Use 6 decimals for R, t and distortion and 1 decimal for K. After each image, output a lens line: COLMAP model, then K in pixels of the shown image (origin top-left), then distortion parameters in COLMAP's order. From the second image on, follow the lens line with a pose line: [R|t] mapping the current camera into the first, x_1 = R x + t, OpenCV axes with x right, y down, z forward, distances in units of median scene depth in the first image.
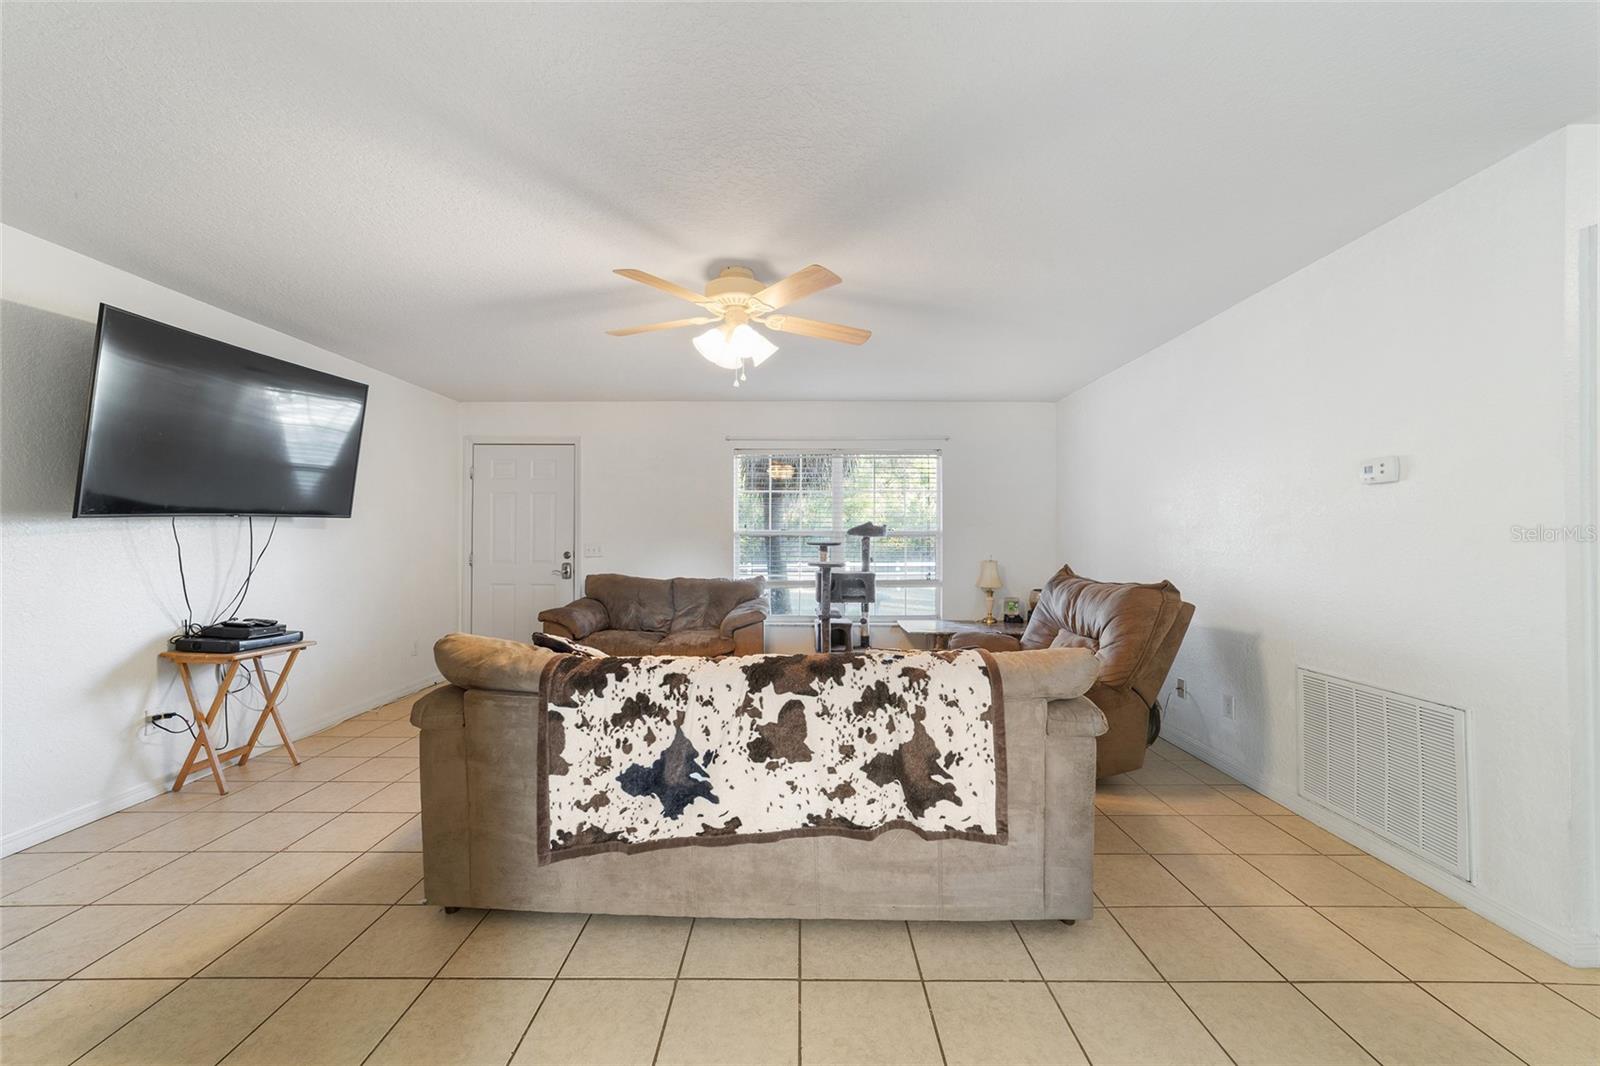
lens RADIAL K [[617.7, 0, 802.1], [0, 617.7, 533.7], [0, 0, 1]] dist [-0.016377, 0.008106]
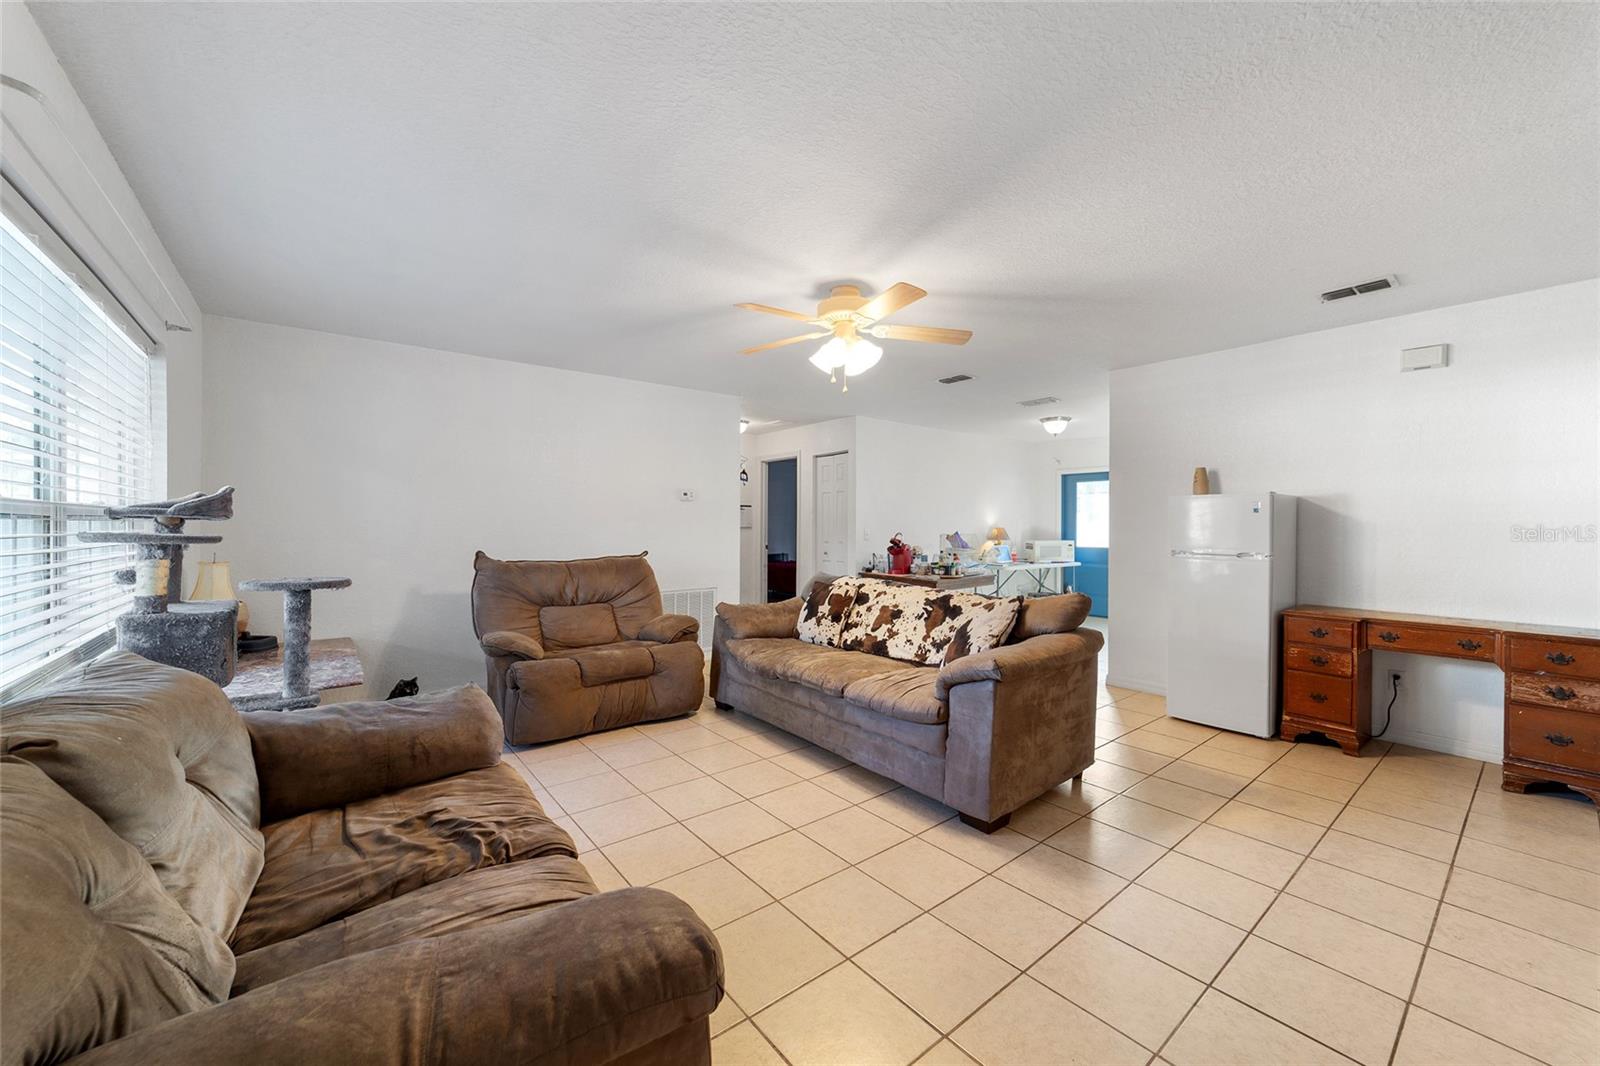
lens RADIAL K [[613.9, 0, 802.5], [0, 613.9, 533.4], [0, 0, 1]] dist [-0.016617, 0.007194]
pose [[-0.631776, -0.014461, 0.775016, -1.407504], [-0.010592, 0.999894, 0.010022, 0.016044], [-0.775079, -0.001877, -0.631862, 2.665830]]
